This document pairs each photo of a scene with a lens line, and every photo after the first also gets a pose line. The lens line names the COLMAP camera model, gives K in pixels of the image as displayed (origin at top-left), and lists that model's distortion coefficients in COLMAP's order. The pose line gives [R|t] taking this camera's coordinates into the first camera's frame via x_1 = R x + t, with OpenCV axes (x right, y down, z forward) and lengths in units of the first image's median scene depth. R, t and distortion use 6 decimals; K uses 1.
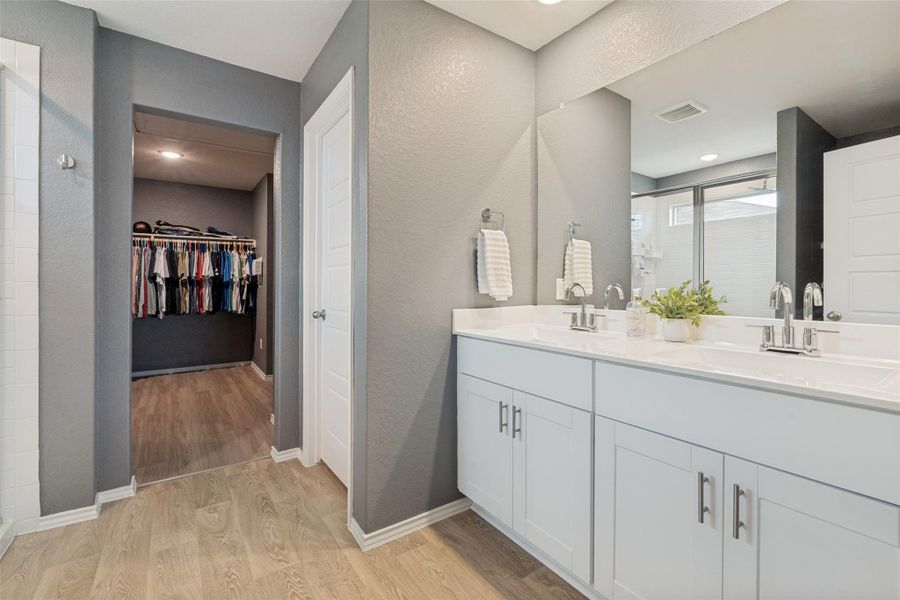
lens RADIAL K [[398.6, 0, 449.7], [0, 398.6, 282.9], [0, 0, 1]] dist [-0.006951, 0.000989]
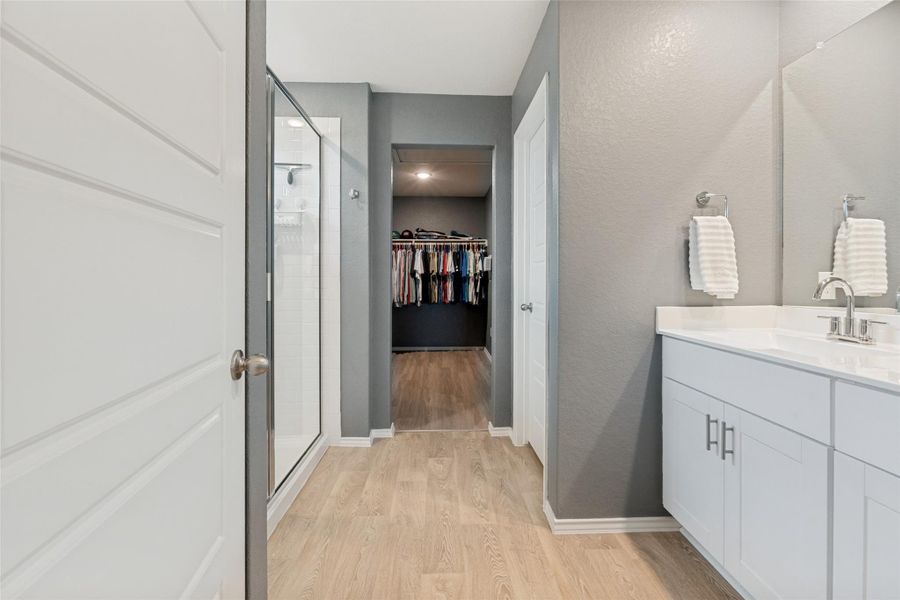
lens RADIAL K [[398.6, 0, 449.4], [0, 398.6, 278.0], [0, 0, 1]] dist [-0.006951, 0.000989]
pose [[0.840594, -0.000390, -0.541665, 0.078173], [0.000760, 1.000000, 0.000460, 0.000023], [0.541665, -0.000798, 0.840594, -0.019169]]
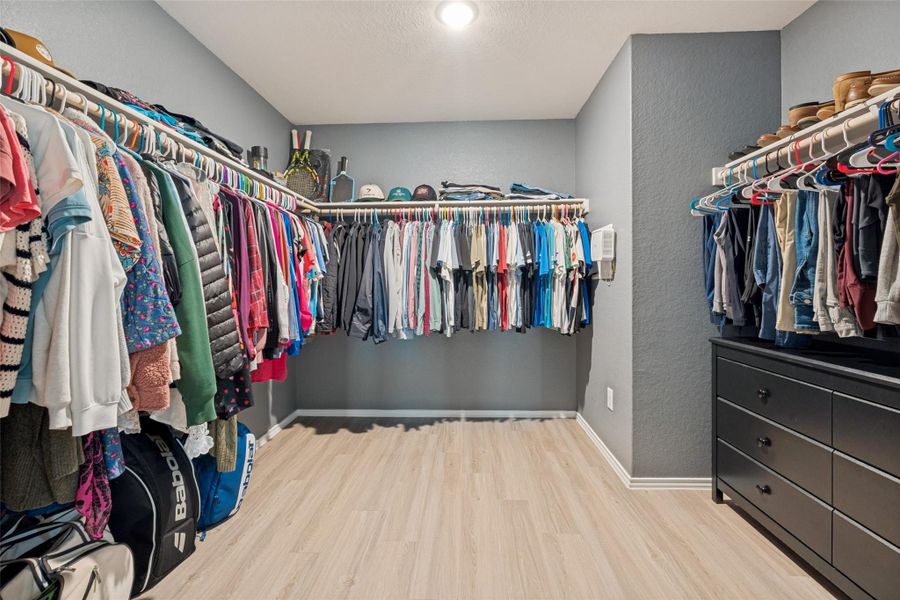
lens RADIAL K [[398.6, 0, 457.0], [0, 398.6, 284.8], [0, 0, 1]] dist [-0.006951, 0.000989]
pose [[0.806701, 0.000441, -0.590959, -0.696398], [0.008378, 0.999891, 0.012182, 0.006252], [0.590900, -0.014778, 0.806609, 1.012964]]
